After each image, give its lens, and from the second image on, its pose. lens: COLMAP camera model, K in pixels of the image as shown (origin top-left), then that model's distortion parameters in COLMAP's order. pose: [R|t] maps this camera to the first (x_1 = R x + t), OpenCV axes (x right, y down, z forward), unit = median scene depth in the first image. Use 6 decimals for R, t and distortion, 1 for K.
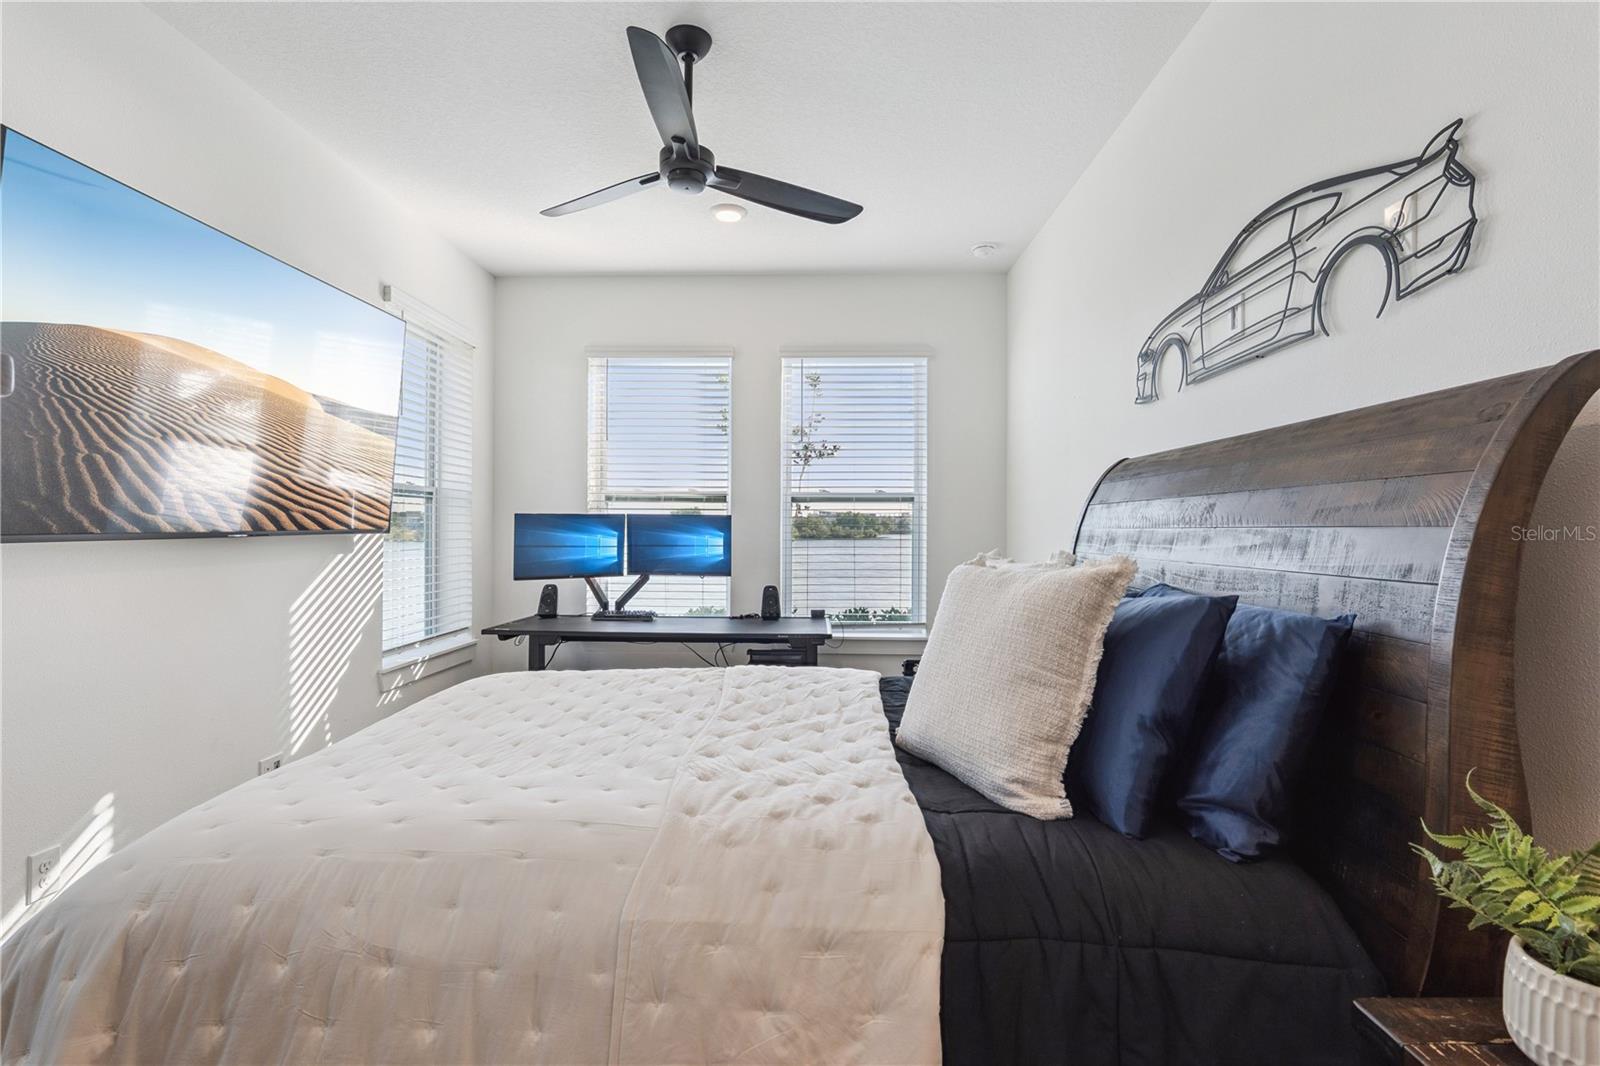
lens RADIAL K [[746.9, 0, 801.2], [0, 746.9, 527.6], [0, 0, 1]] dist [-0.015224, 0.001514]
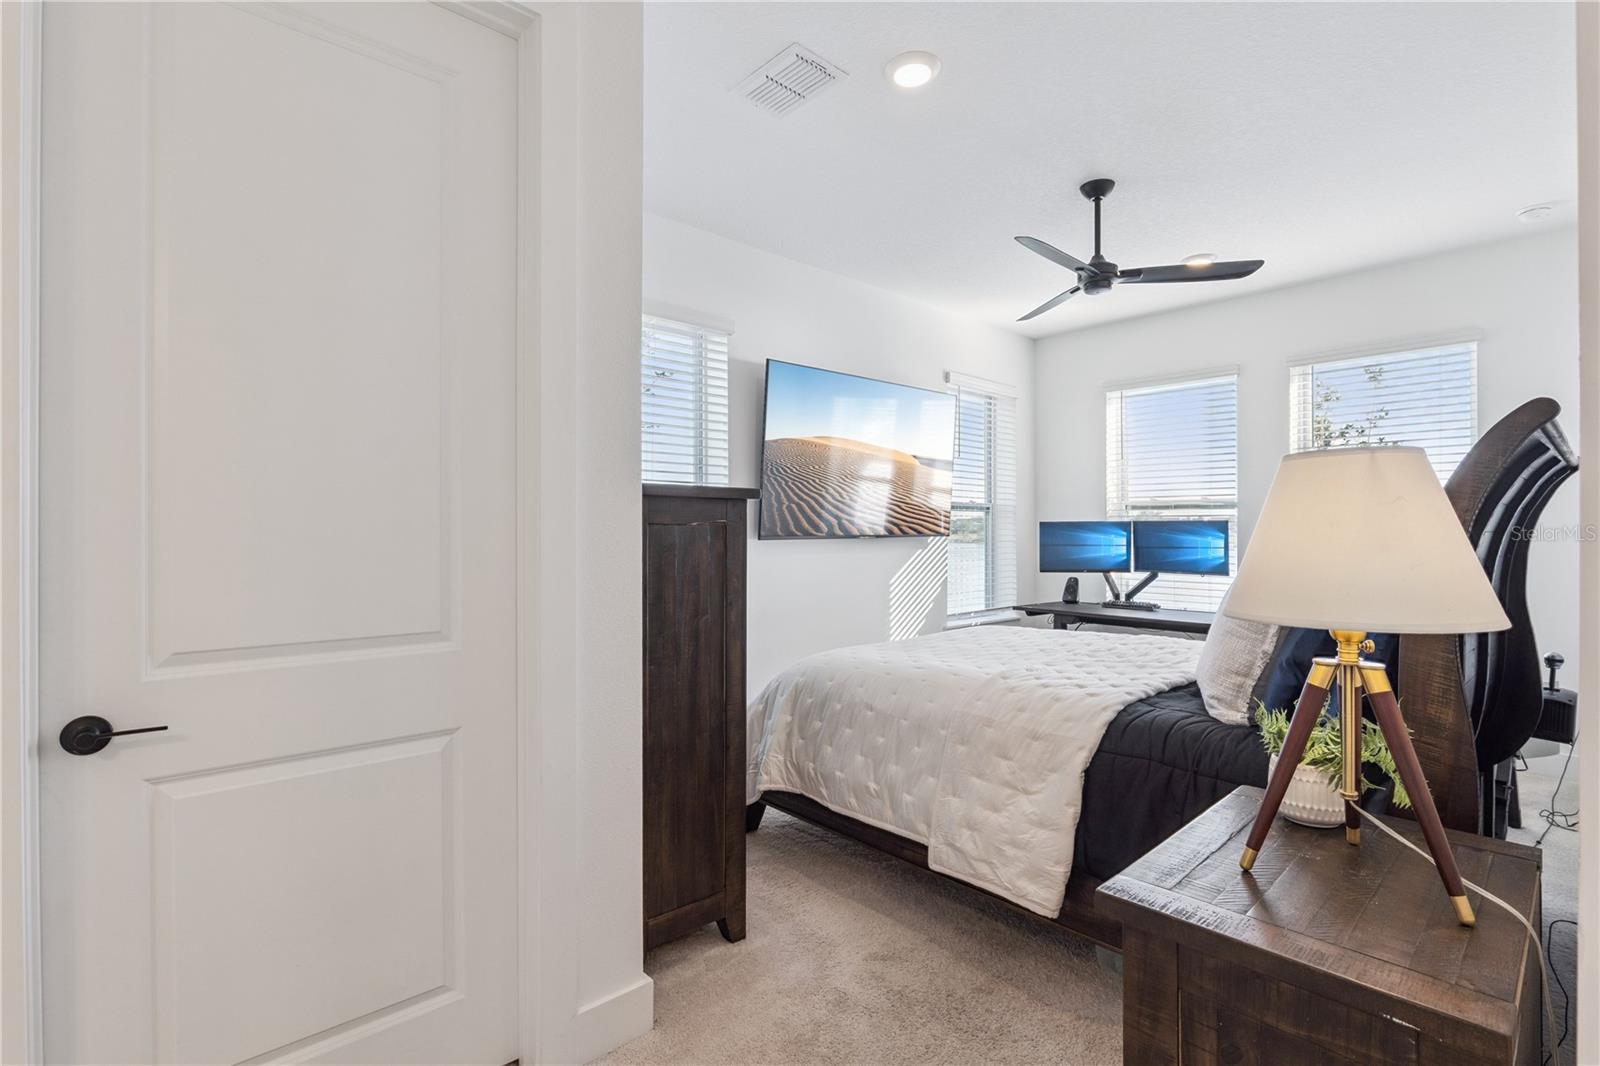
lens RADIAL K [[746.9, 0, 806.5], [0, 746.9, 531.4], [0, 0, 1]] dist [-0.015224, 0.001514]
pose [[0.699014, -0.005053, -0.715090, 0.268485], [0.004324, 0.999987, -0.002839, 0.000213], [0.715095, -0.001107, 0.699027, -0.222639]]
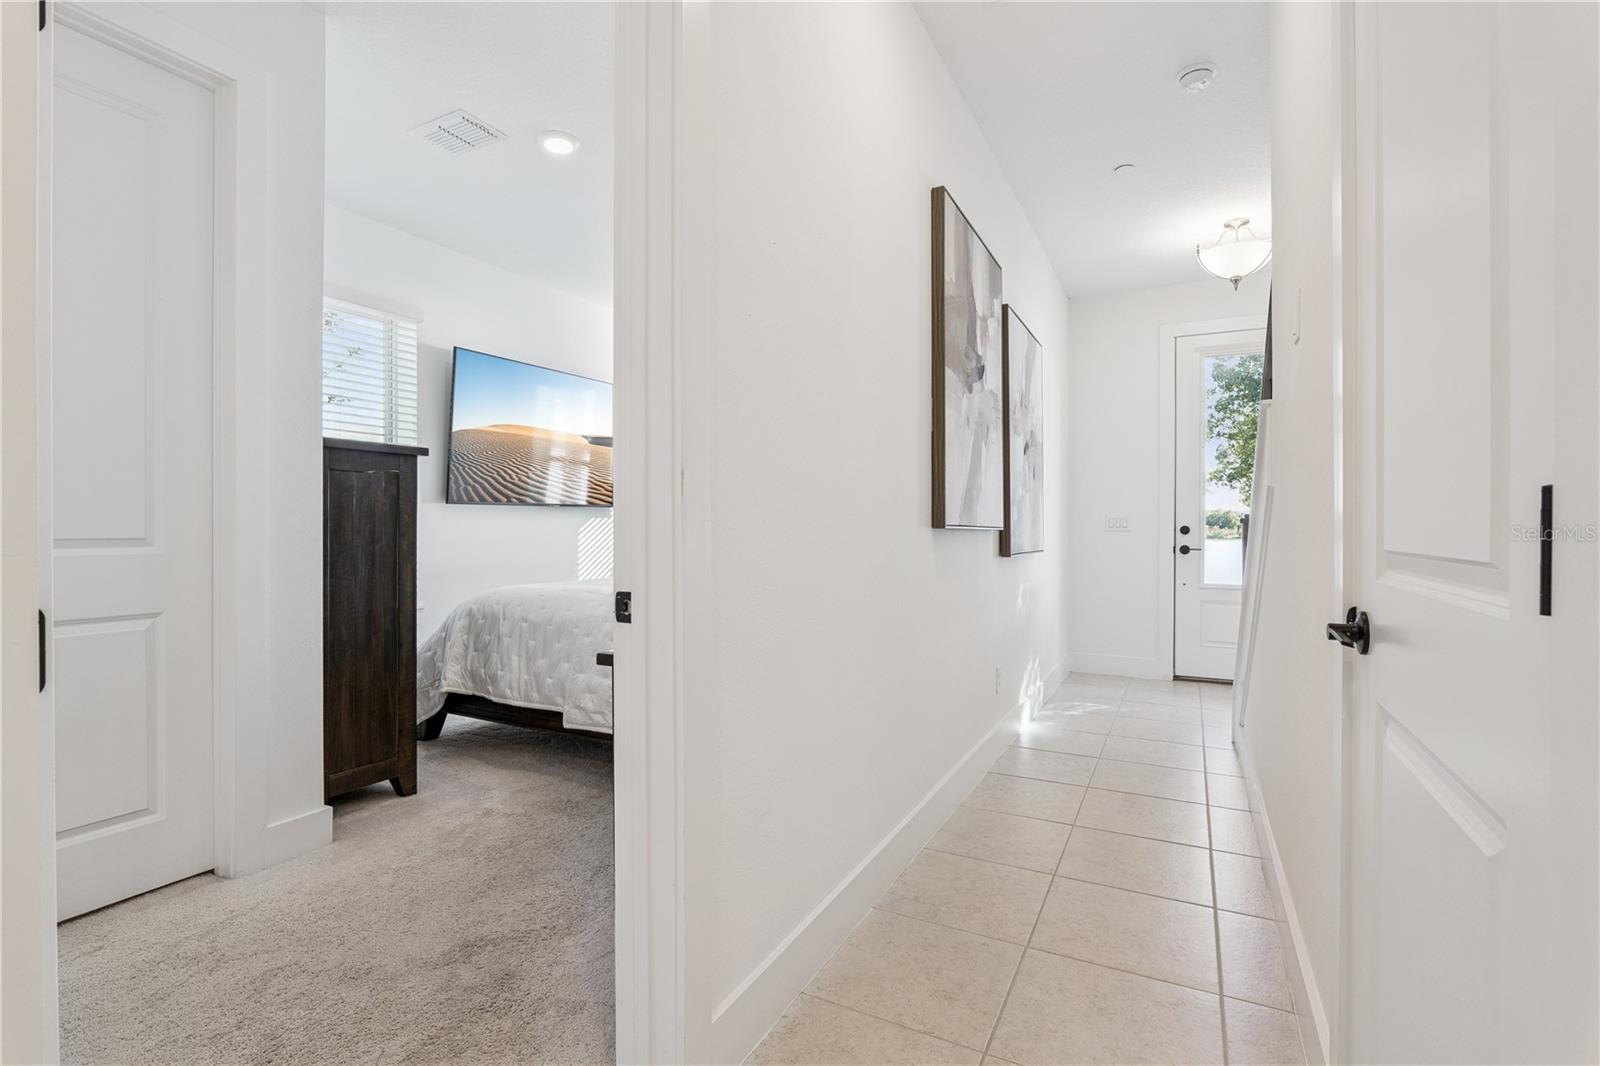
lens RADIAL K [[746.9, 0, 809.5], [0, 746.9, 535.7], [0, 0, 1]] dist [-0.015224, 0.001514]
pose [[0.900554, 0.003768, -0.434728, 0.498228], [-0.000619, 0.999973, 0.007385, 0.046482], [0.434744, -0.006381, 0.900531, -0.351509]]
